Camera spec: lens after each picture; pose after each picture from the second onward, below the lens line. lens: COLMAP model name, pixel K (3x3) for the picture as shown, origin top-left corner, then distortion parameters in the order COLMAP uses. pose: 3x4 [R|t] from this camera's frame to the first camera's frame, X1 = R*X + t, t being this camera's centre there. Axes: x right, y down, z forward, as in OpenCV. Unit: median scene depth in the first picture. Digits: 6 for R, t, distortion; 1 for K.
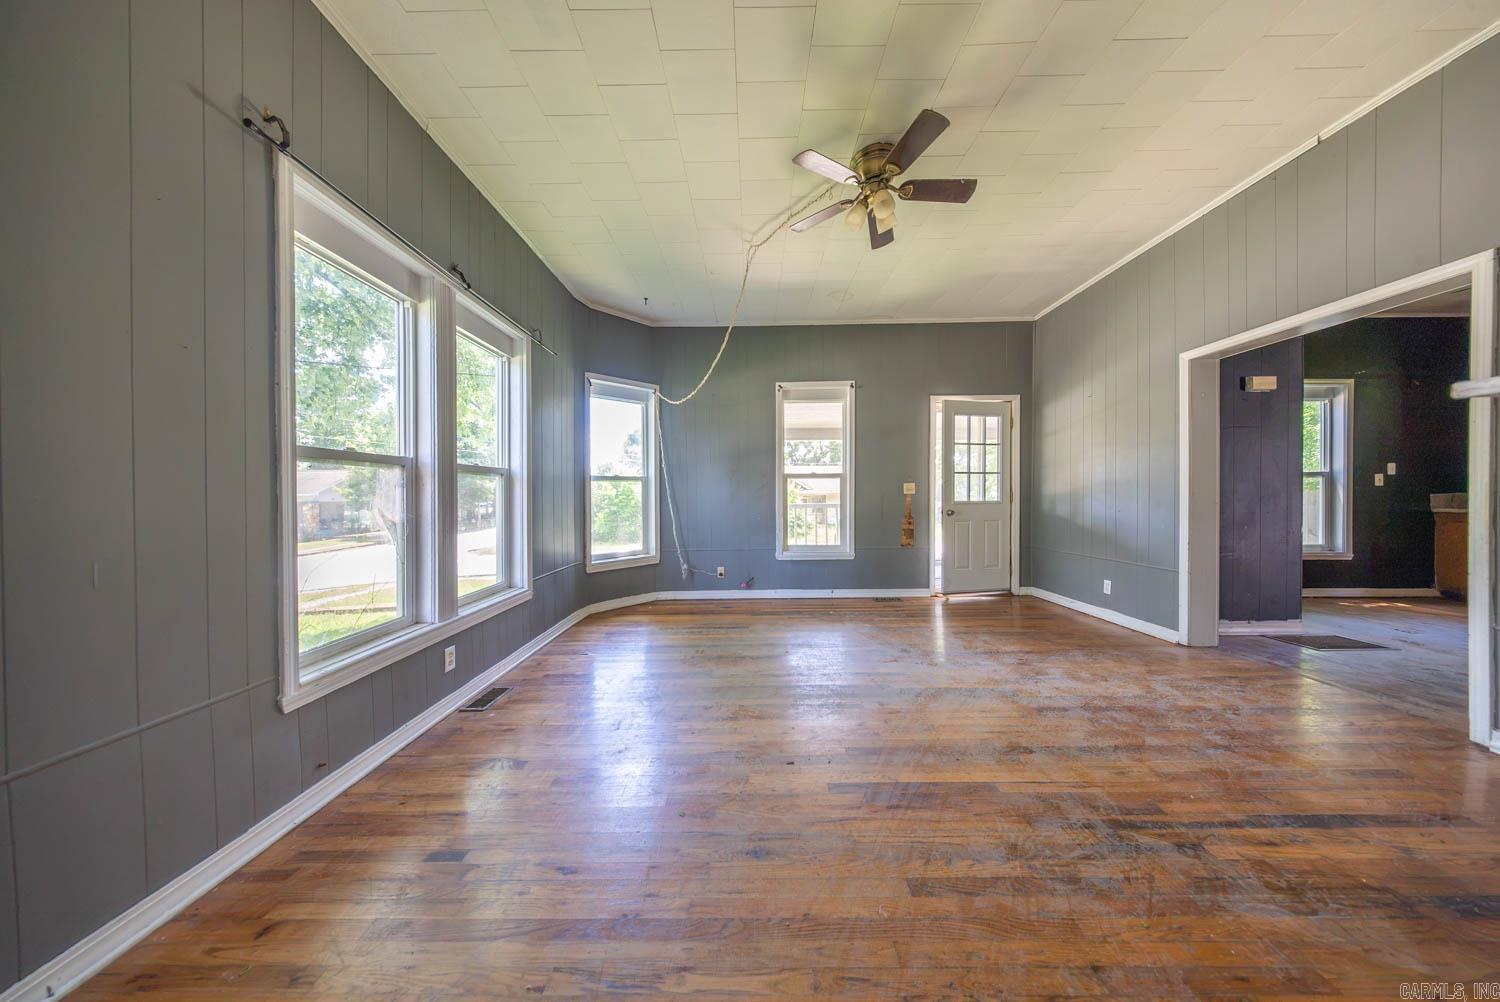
lens RADIAL K [[441.8, 0, 749.4], [0, 441.8, 501.4], [0, 0, 1]] dist [0.003713, -0.001414]
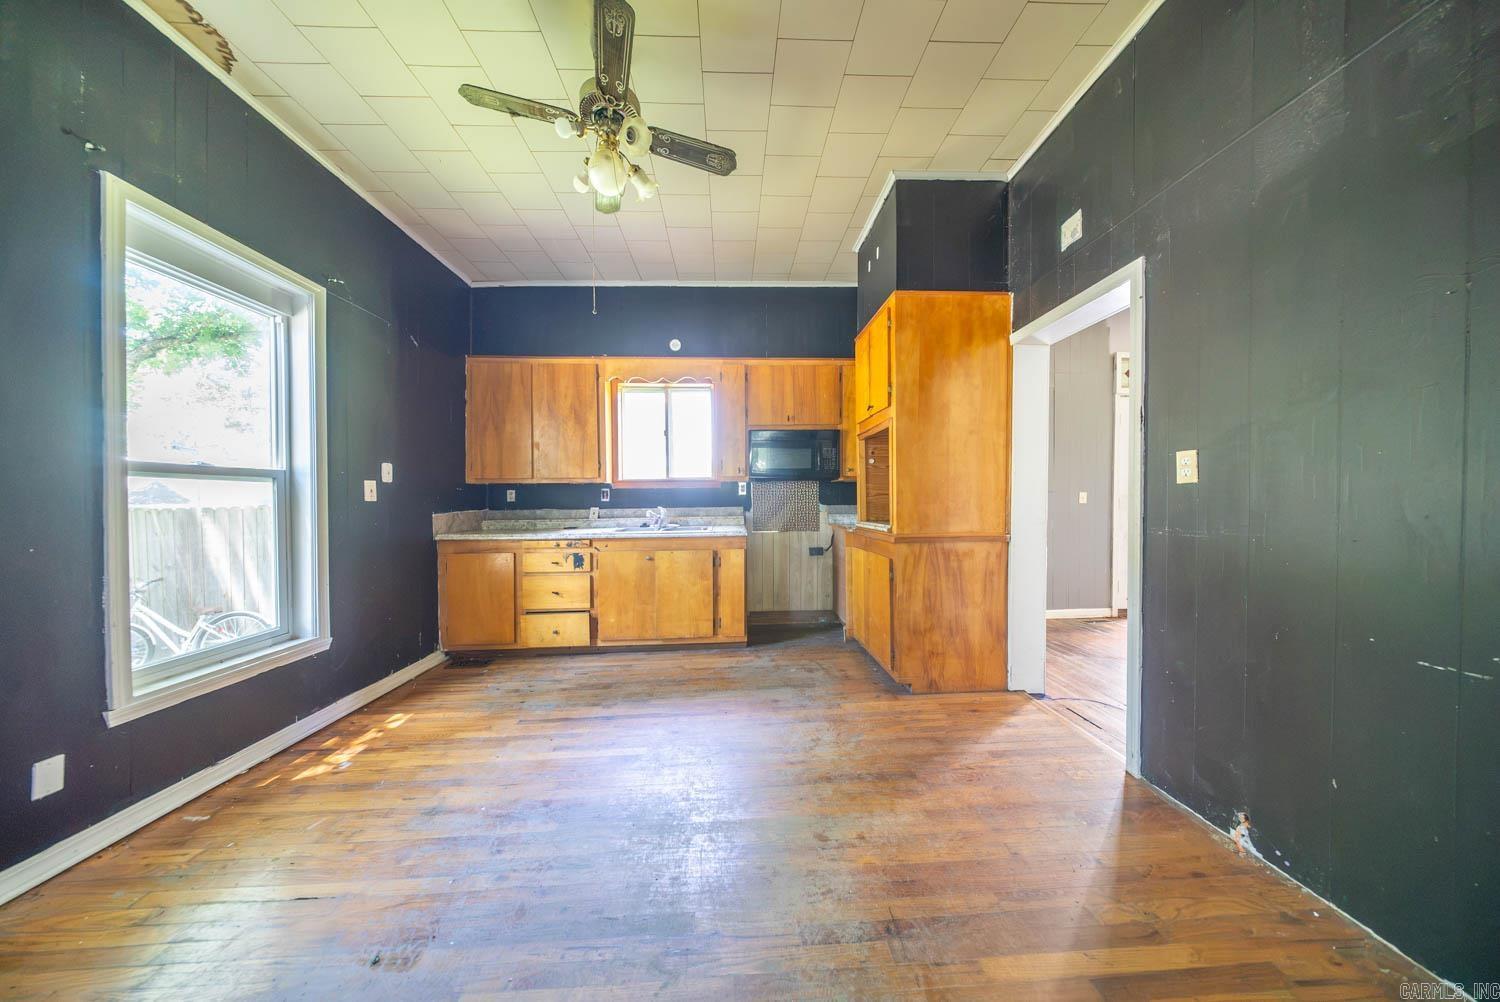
lens RADIAL K [[441.8, 0, 748.7], [0, 441.8, 504.9], [0, 0, 1]] dist [0.003713, -0.001414]
pose [[-0.046635, -0.002954, 0.998908, 0.928868], [0.016011, 0.999865, 0.003705, -0.027877], [-0.998784, 0.016166, -0.046581, 0.605410]]
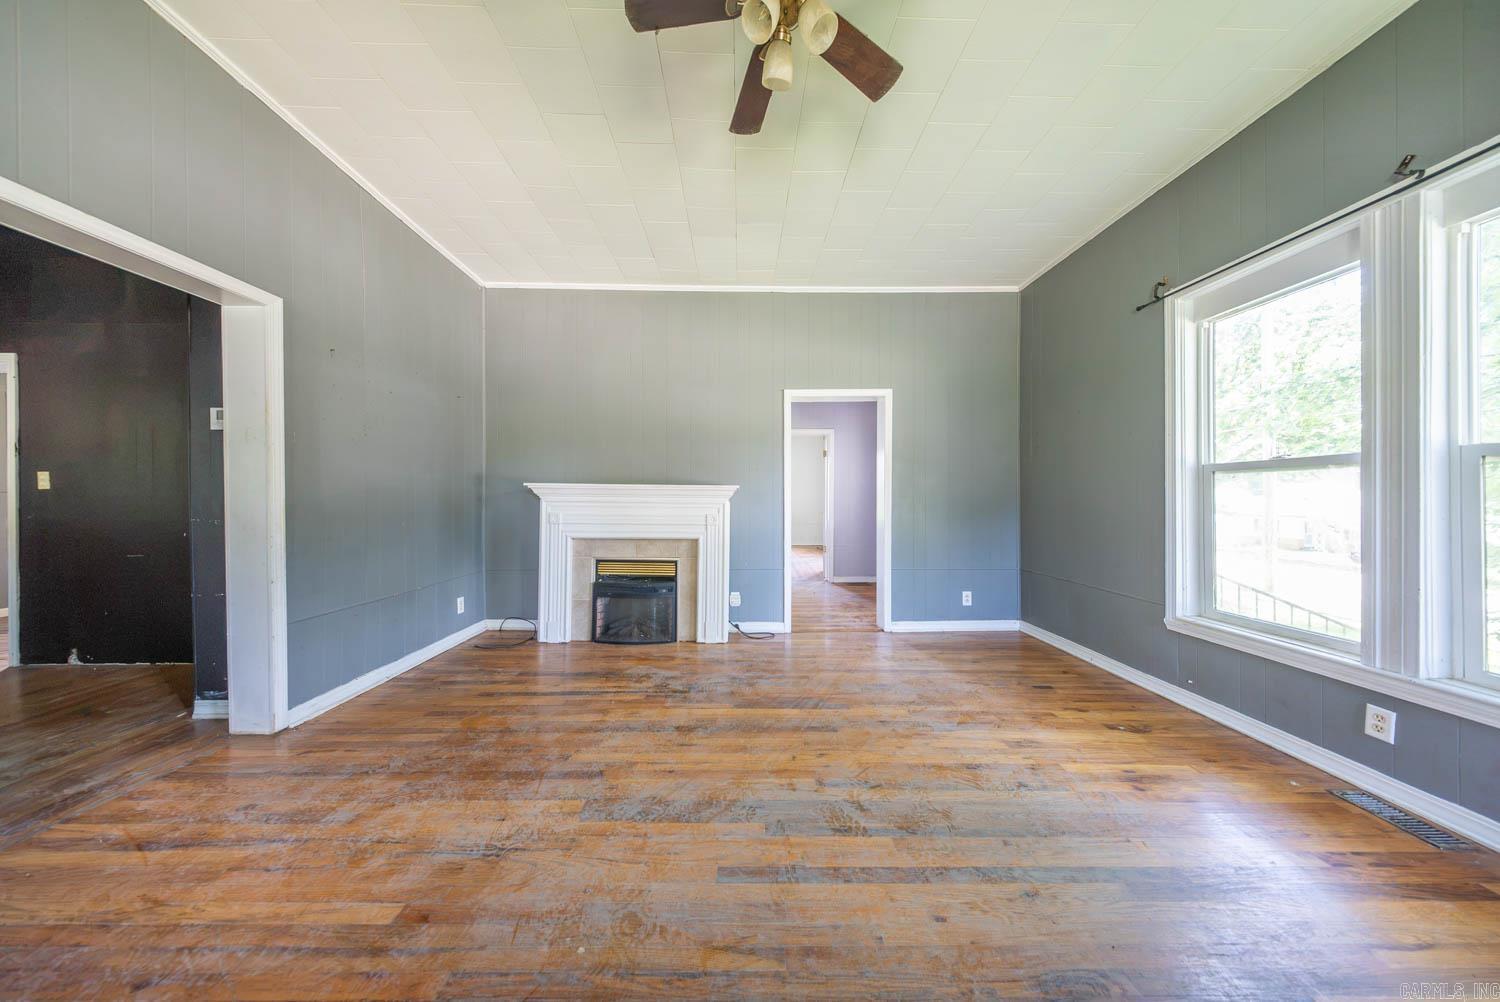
lens RADIAL K [[441.8, 0, 746.7], [0, 441.8, 501.6], [0, 0, 1]] dist [0.003713, -0.001414]
pose [[-0.999729, 0.011789, -0.020098, 0.204799], [0.011451, 0.999793, 0.016845, -0.018516], [0.020292, 0.016611, -0.999656, 0.930681]]
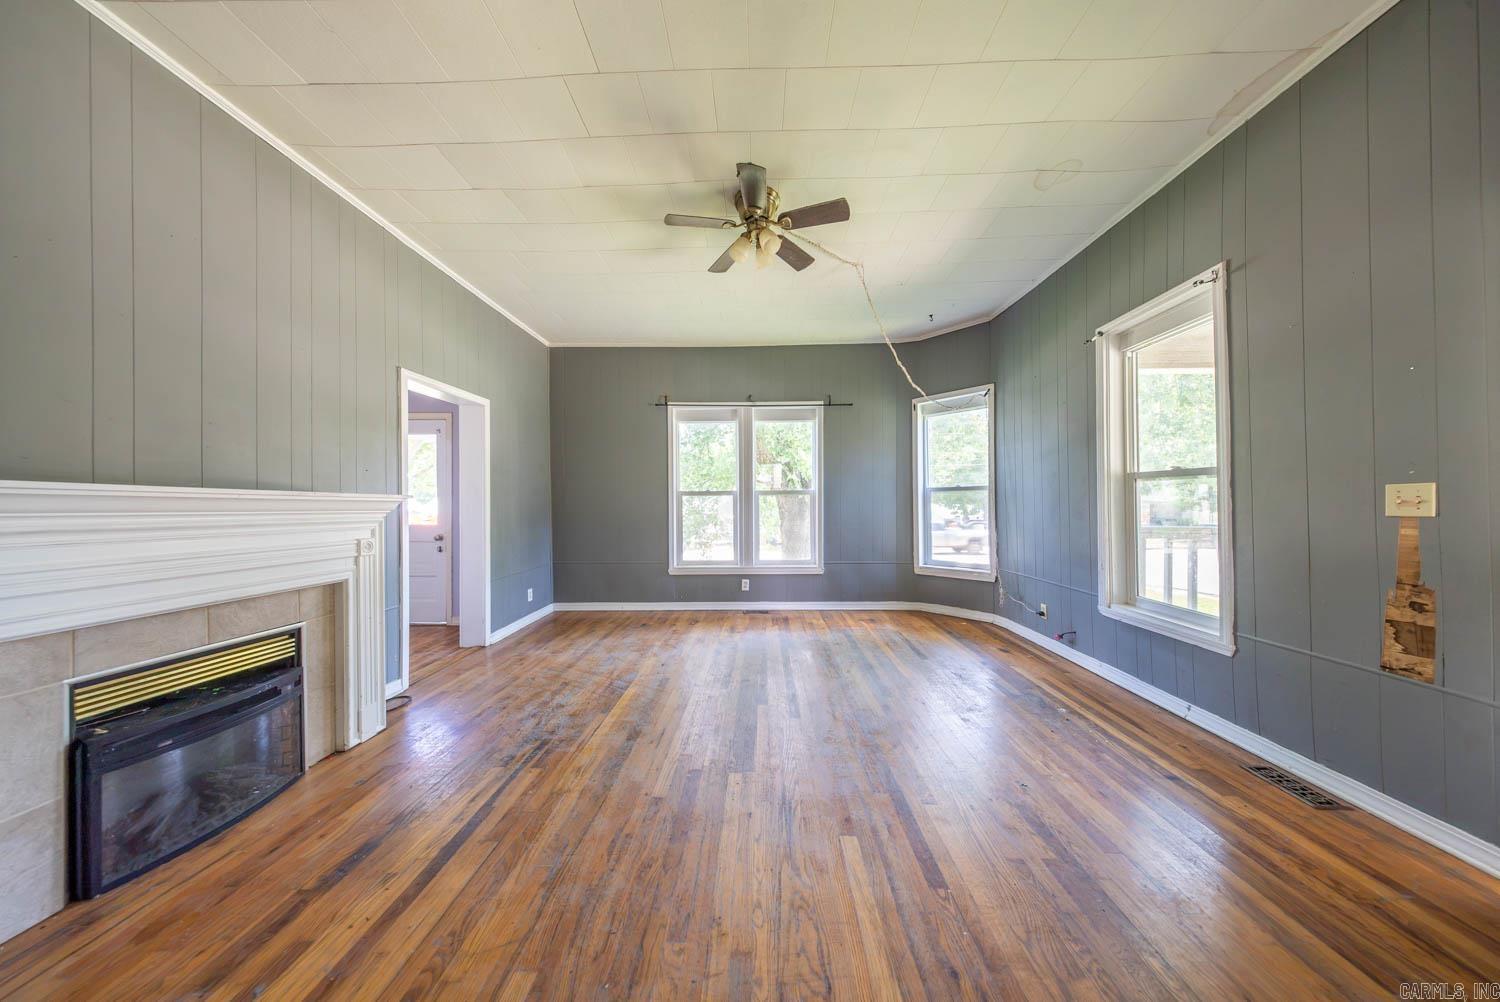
lens RADIAL K [[441.8, 0, 750.3], [0, 441.8, 498.0], [0, 0, 1]] dist [0.003713, -0.001414]
pose [[-0.018824, 0.001407, -0.999822, 0.779473], [-0.002417, 0.999996, 0.001453, -0.033608], [0.999820, 0.002443, -0.018820, 0.581246]]
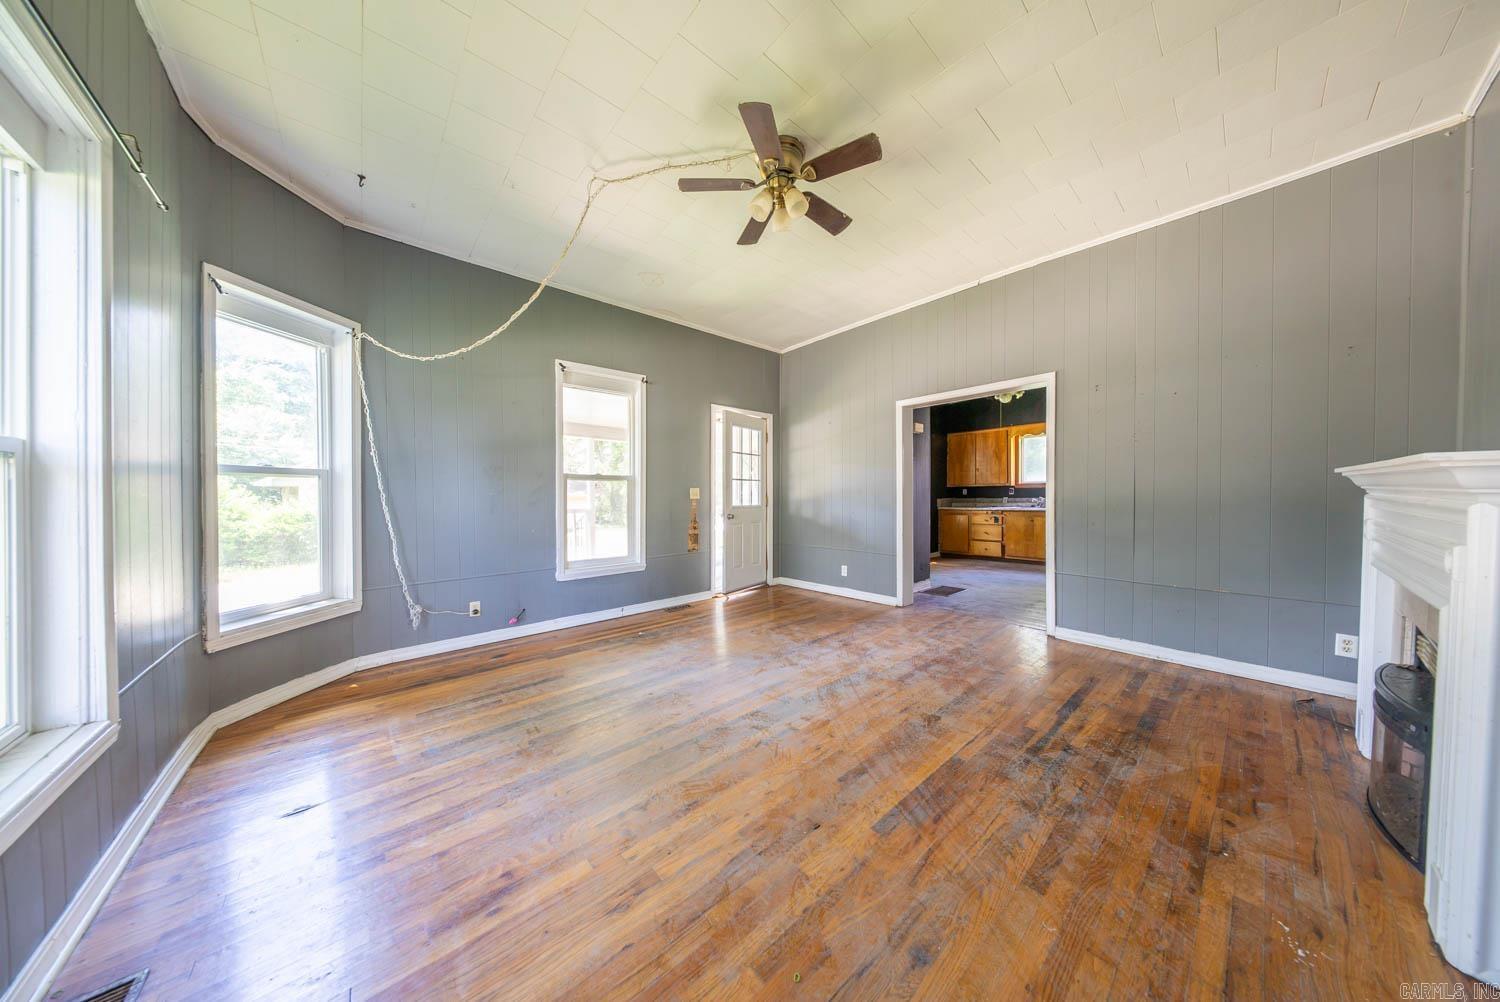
lens RADIAL K [[441.8, 0, 749.3], [0, 441.8, 500.6], [0, 0, 1]] dist [0.003713, -0.001414]
pose [[0.747034, -0.002248, 0.664782, -0.235701], [0.005997, 0.999976, -0.003357, -0.009929], [-0.664759, 0.006494, 0.747030, 0.191110]]
